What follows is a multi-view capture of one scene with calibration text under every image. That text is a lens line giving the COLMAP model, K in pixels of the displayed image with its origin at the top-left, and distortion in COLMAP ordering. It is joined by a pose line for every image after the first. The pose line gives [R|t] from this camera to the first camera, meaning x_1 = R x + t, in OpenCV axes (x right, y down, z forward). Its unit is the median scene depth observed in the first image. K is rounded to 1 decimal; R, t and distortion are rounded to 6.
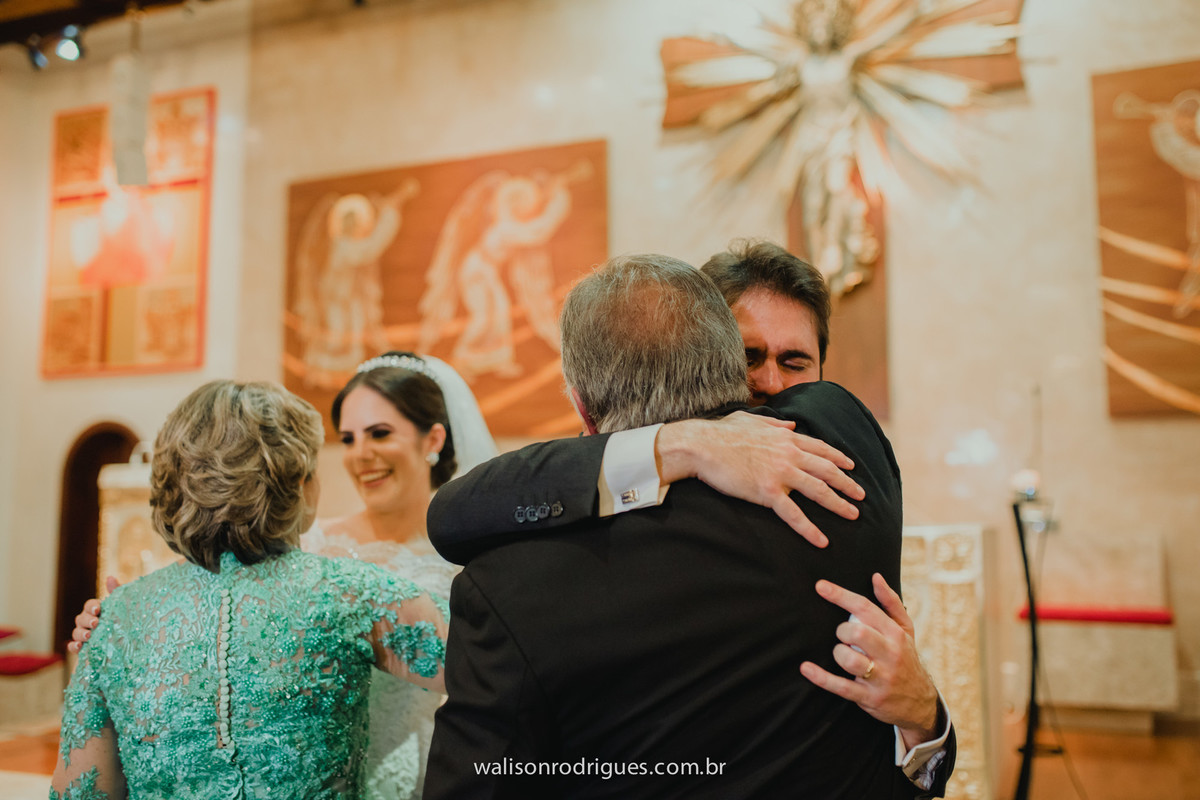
lens RADIAL K [[1175.1, 0, 607.7], [0, 1175.1, 390.1], [0, 0, 1]] dist [-0.025381, 0.000000]
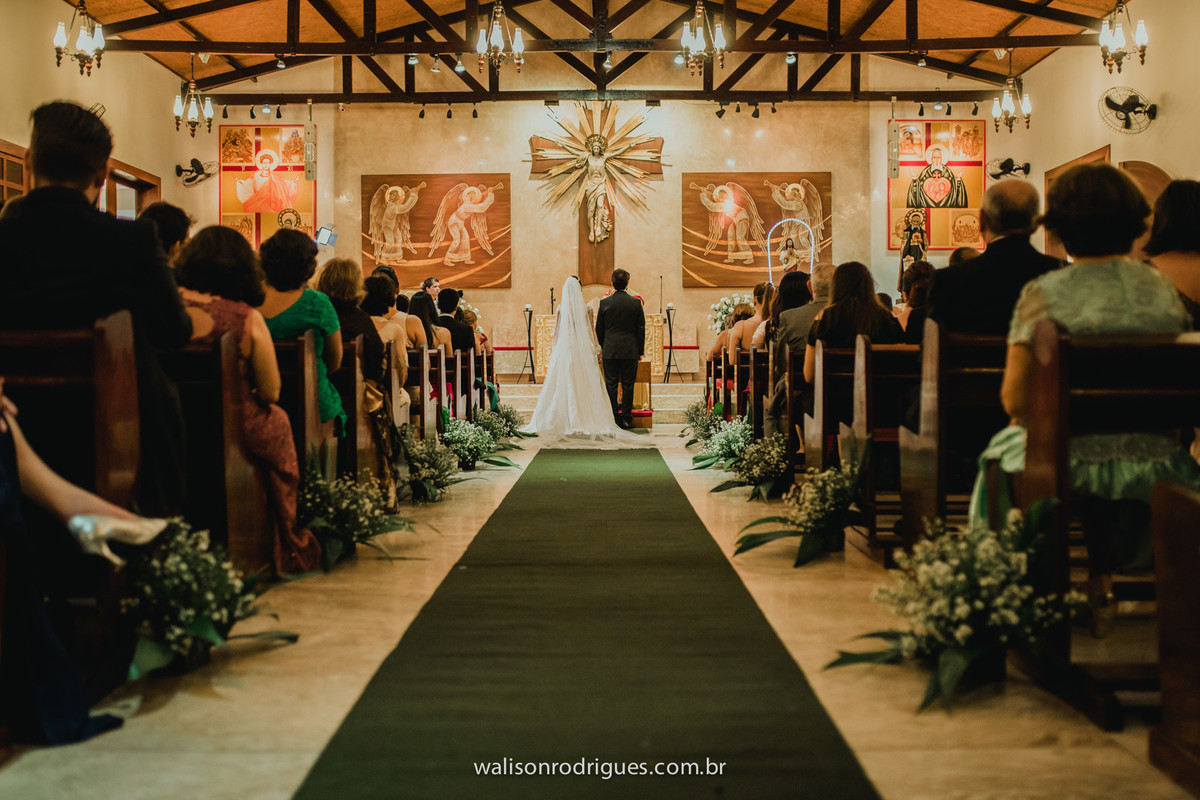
lens RADIAL K [[1175.1, 0, 619.8], [0, 1175.1, 425.6], [0, 0, 1]] dist [-0.025381, 0.000000]
pose [[0.923498, -0.023806, 0.382863, -0.775097], [-0.039006, 0.987072, 0.155460, -0.076218], [-0.381614, -0.158501, 0.910630, -1.533250]]
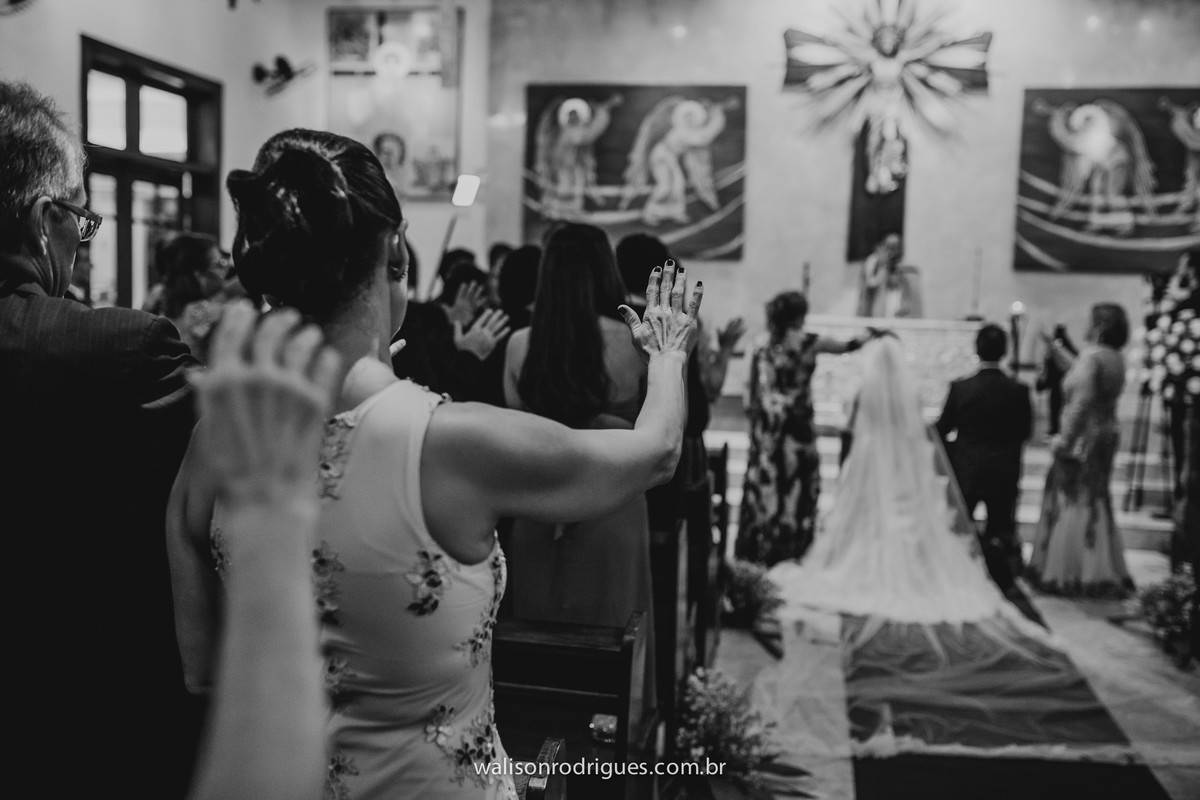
lens RADIAL K [[1175.1, 0, 598.3], [0, 1175.1, 397.1], [0, 0, 1]] dist [-0.025381, 0.000000]
pose [[0.973210, 0.004898, 0.229867, -0.594059], [-0.055513, 0.975200, 0.214250, -0.122943], [-0.223117, -0.221271, 0.949346, -0.657530]]
